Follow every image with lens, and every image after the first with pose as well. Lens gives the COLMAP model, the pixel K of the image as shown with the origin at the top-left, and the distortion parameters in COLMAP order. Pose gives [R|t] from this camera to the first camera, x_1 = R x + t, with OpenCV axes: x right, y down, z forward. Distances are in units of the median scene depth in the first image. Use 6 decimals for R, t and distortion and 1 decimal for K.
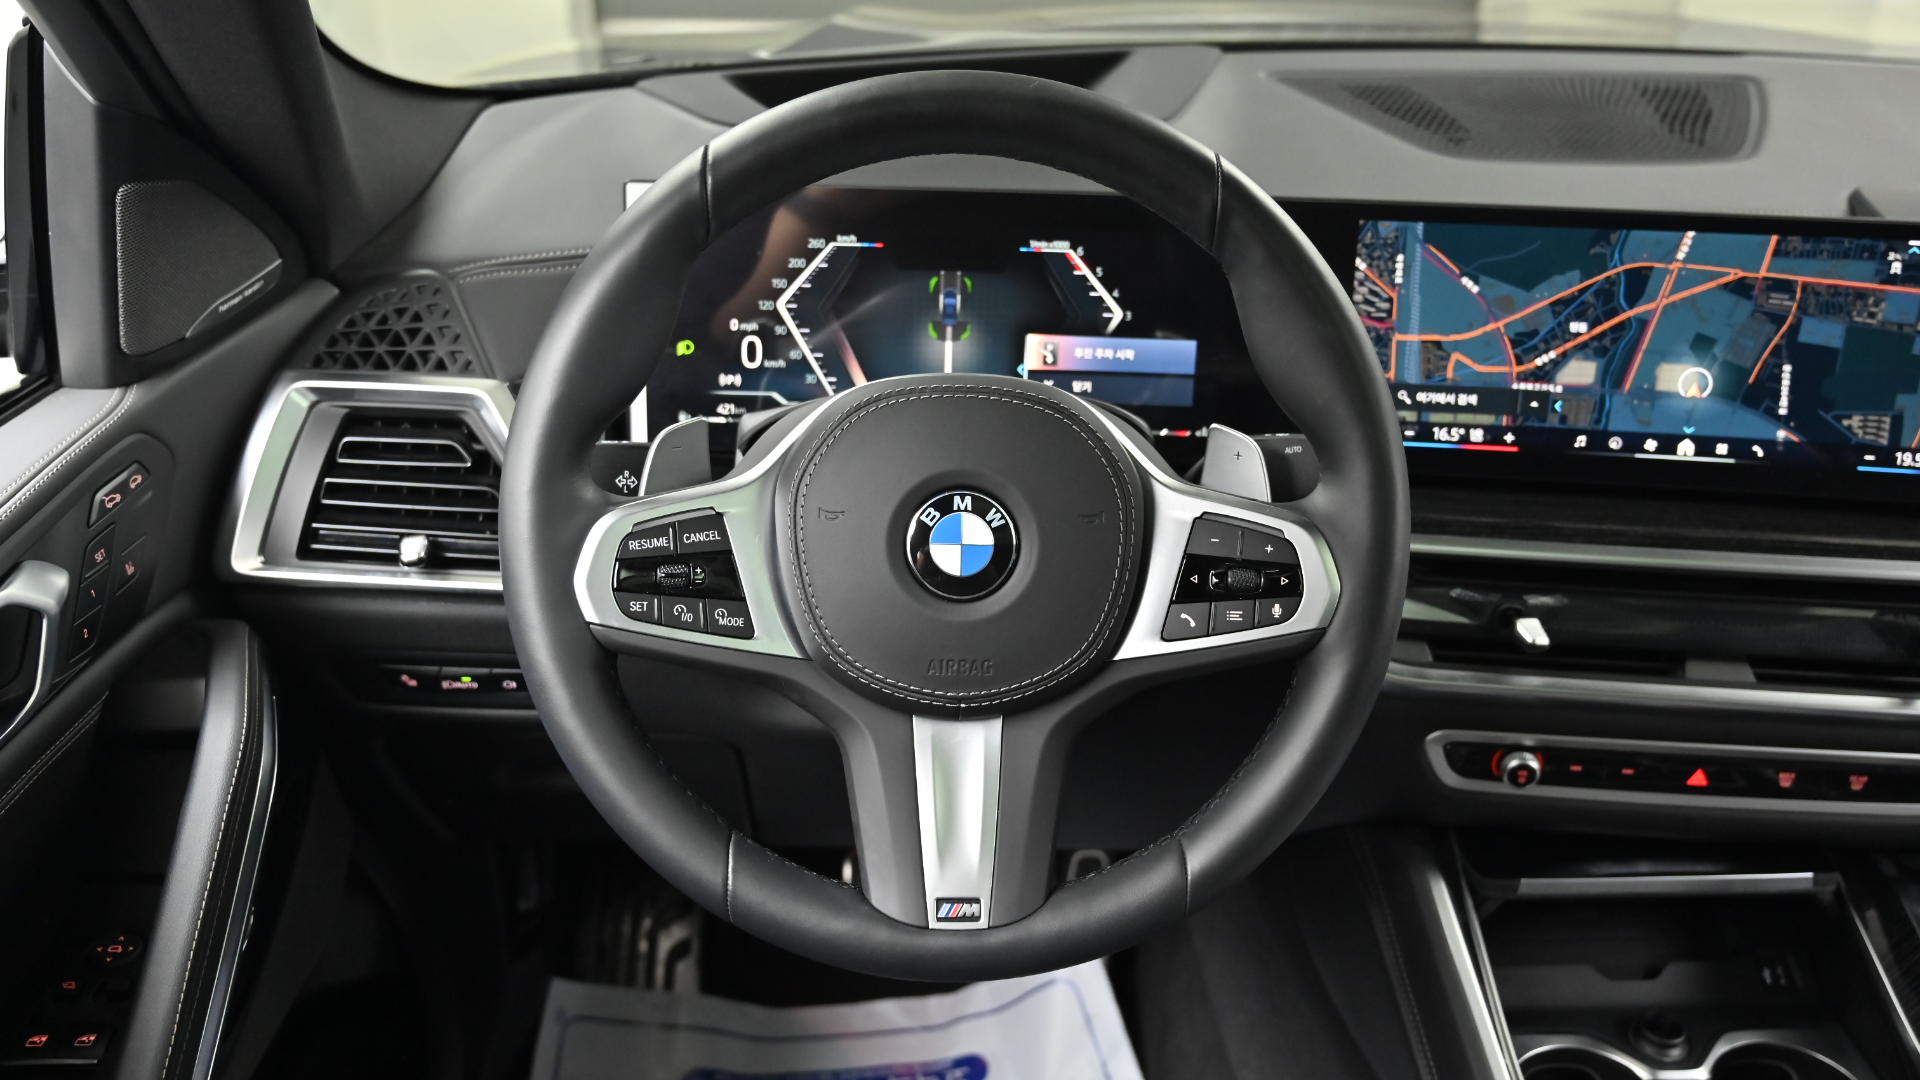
lens RADIAL K [[1624.9, 0, 955.7], [0, 1624.9, 546.0], [0, 0, 1]] dist [-0.010334, 0.002687]
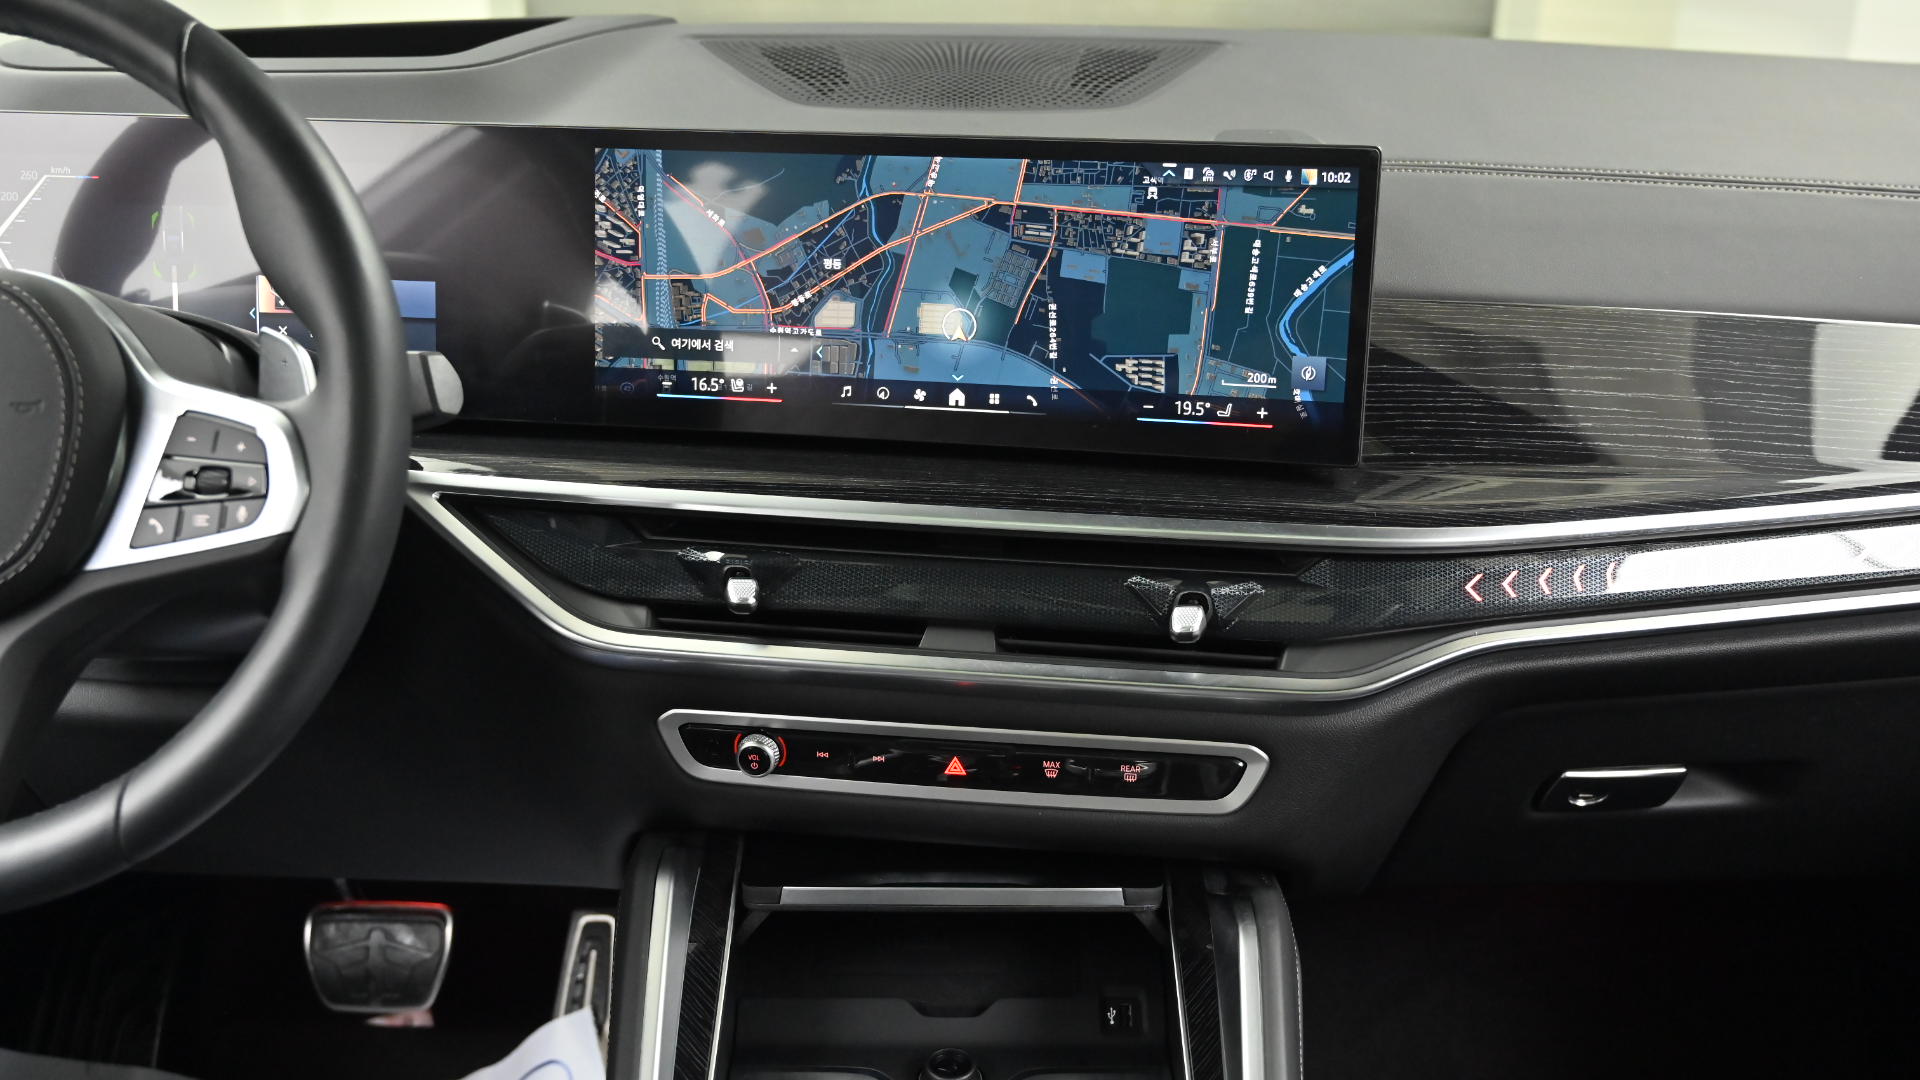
lens RADIAL K [[1803.9, 0, 955.9], [0, 1803.9, 529.6], [0, 0, 1]] dist [-0.013951, 0.000000]
pose [[0.999207, 0.010455, -0.038431, 0.498808], [-0.014055, 0.995414, -0.094621, 0.108478], [0.037265, 0.095086, 0.994771, 0.015034]]
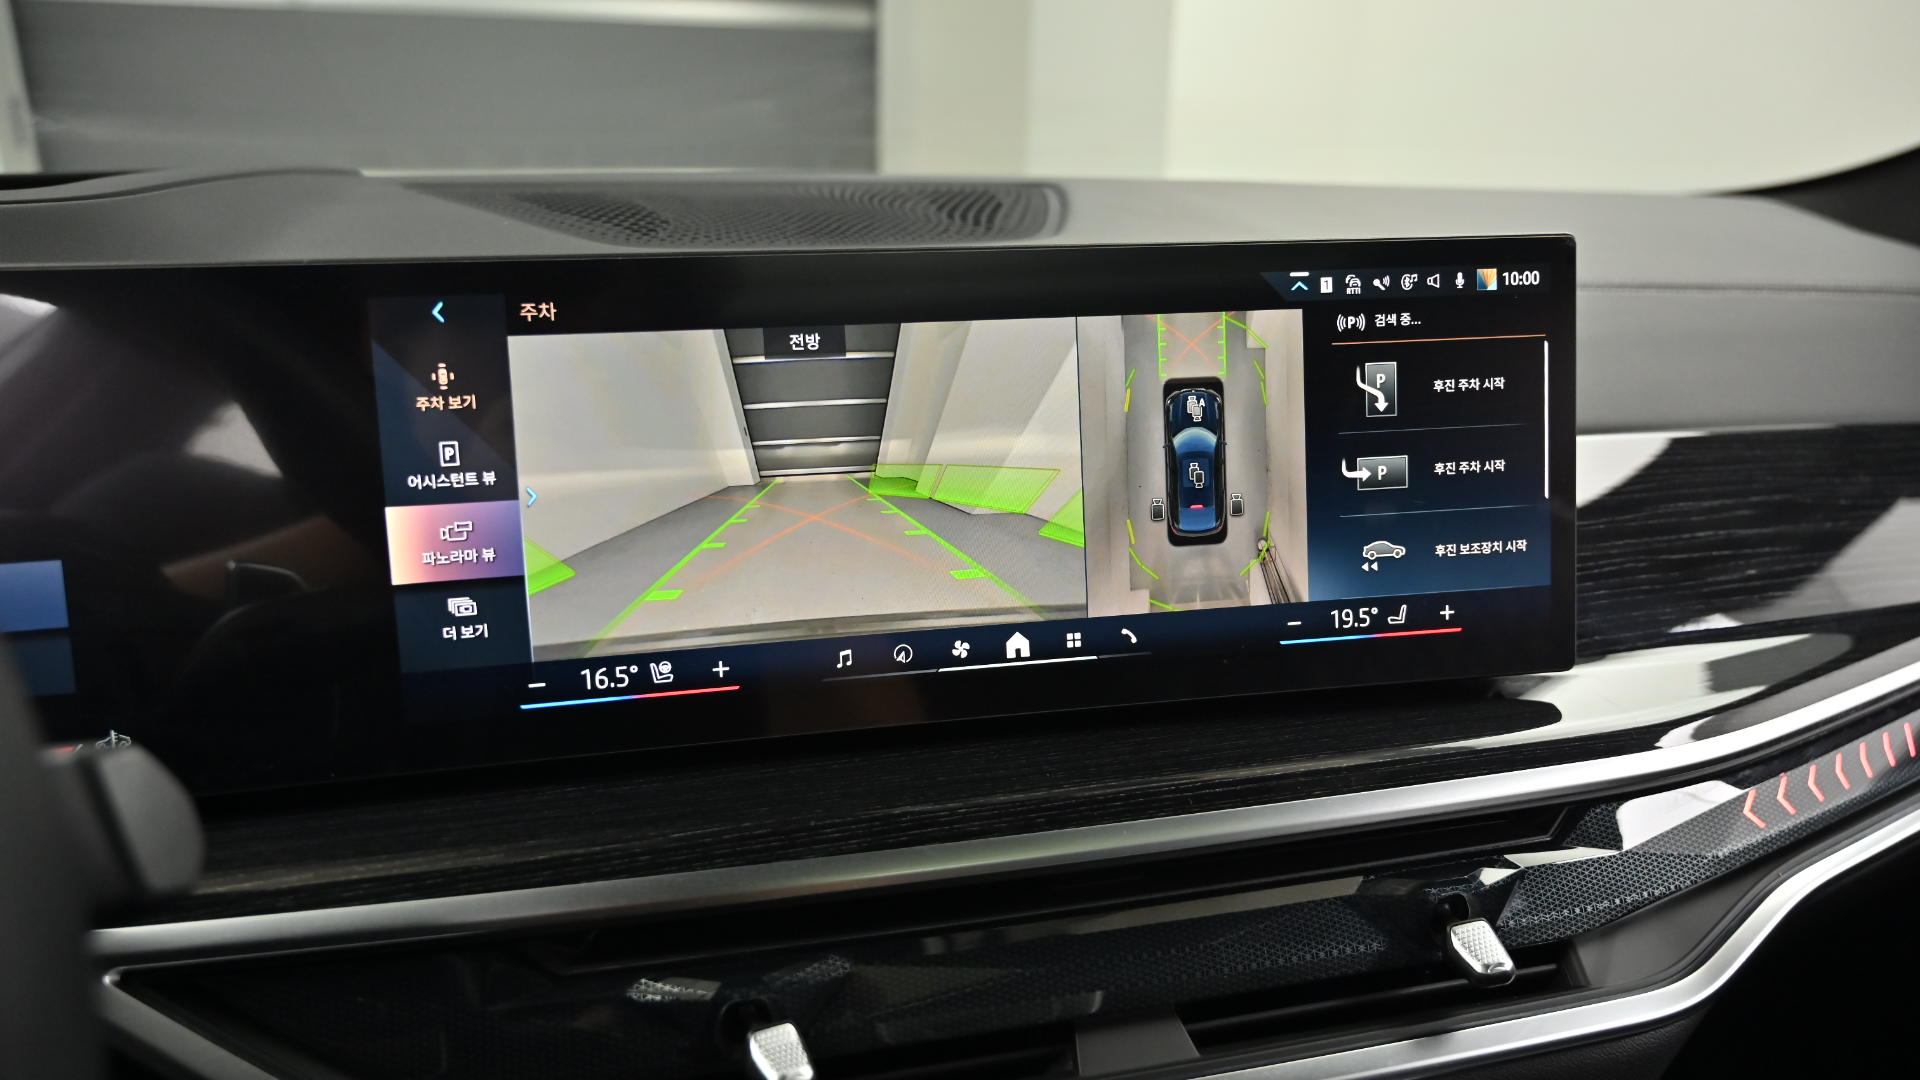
lens RADIAL K [[1284.7, 0, 949.0], [0, 1284.7, 549.6], [0, 0, 1]] dist [-0.010997, 0.001040]
pose [[0.943367, -0.106056, 0.314341, 0.290494], [0.154997, 0.978652, -0.134971, -0.036592], [-0.293316, 0.176049, 0.939666, 0.576256]]
